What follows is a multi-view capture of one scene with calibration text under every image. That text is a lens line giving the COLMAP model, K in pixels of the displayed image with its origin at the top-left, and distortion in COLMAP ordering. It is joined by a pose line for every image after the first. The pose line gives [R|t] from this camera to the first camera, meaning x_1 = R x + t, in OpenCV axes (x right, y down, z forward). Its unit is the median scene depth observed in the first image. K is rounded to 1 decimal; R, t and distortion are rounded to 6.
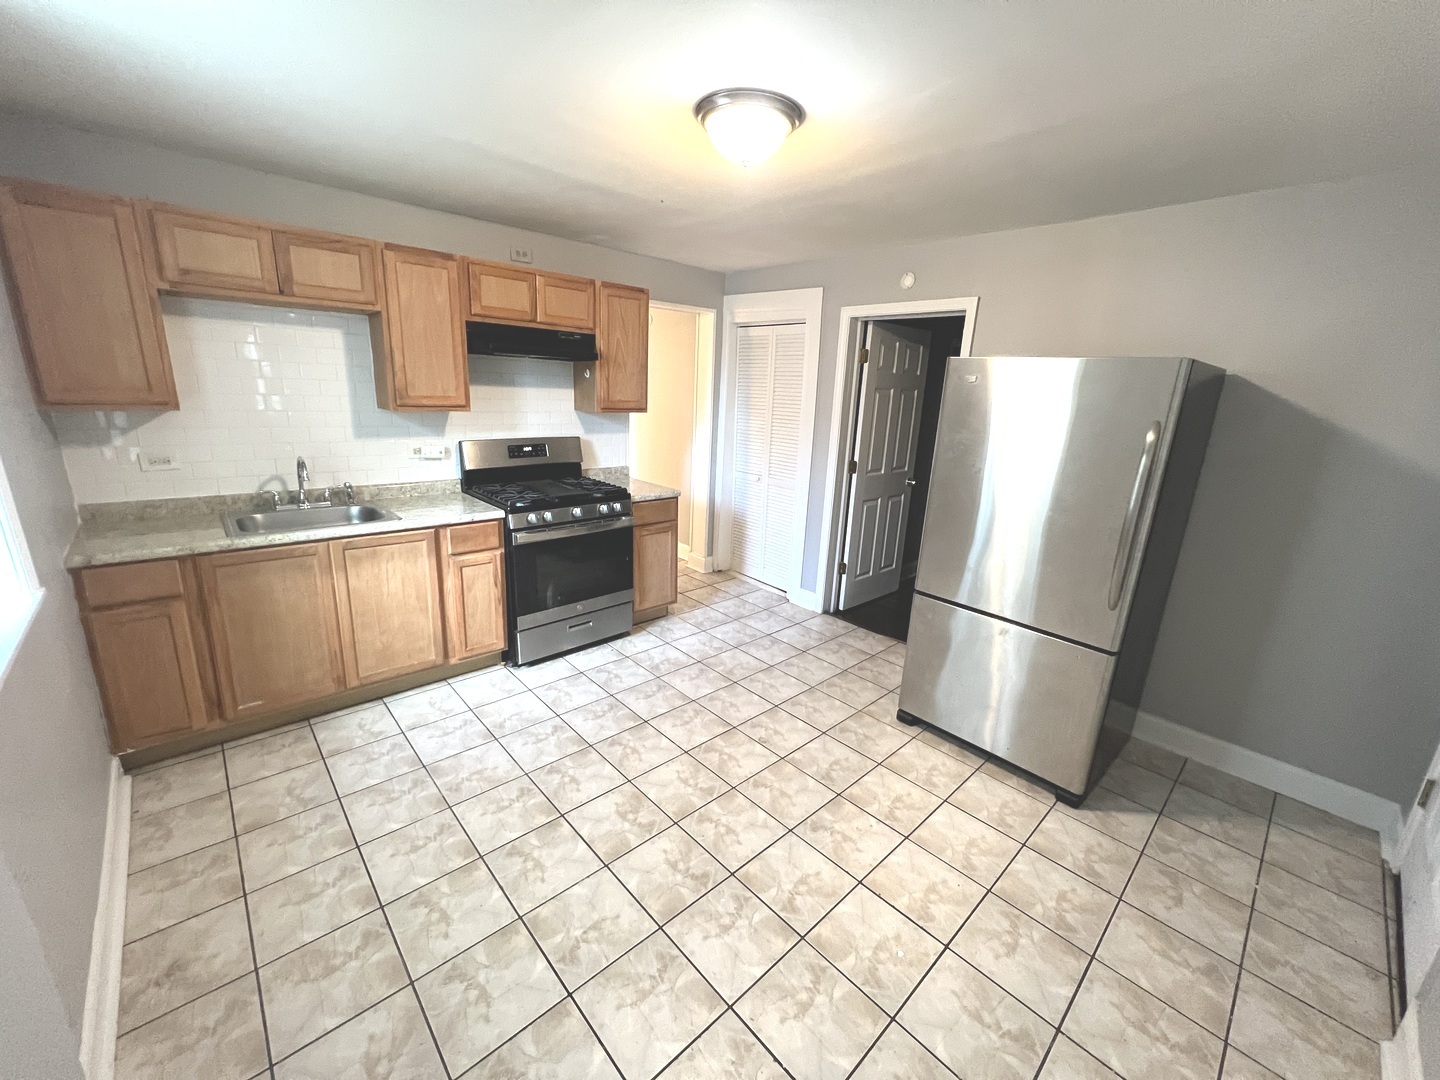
lens RADIAL K [[578.6, 0, 715.7], [0, 578.6, 534.8], [0, 0, 1]] dist [0.001456, 0.000437]
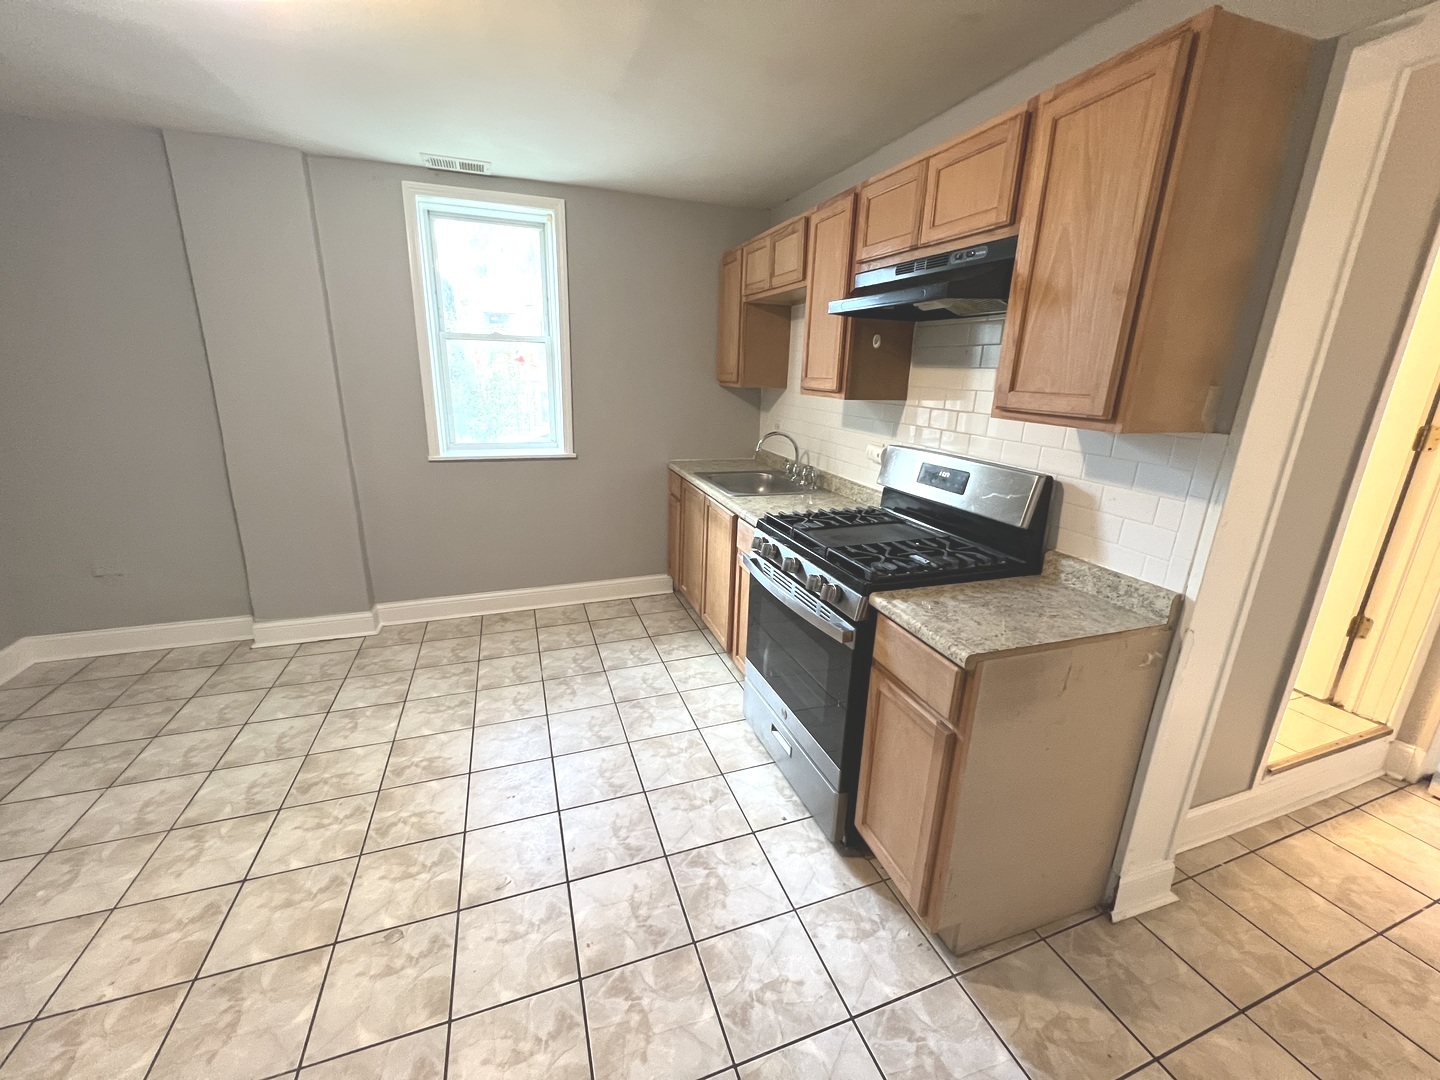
lens RADIAL K [[578.6, 0, 717.6], [0, 578.6, 534.8], [0, 0, 1]] dist [0.001456, 0.000437]
pose [[-0.394084, 0.200324, -0.896977, 0.446321], [-0.276738, 0.904800, 0.323655, -0.325091], [0.876421, 0.375775, -0.301130, 1.480734]]
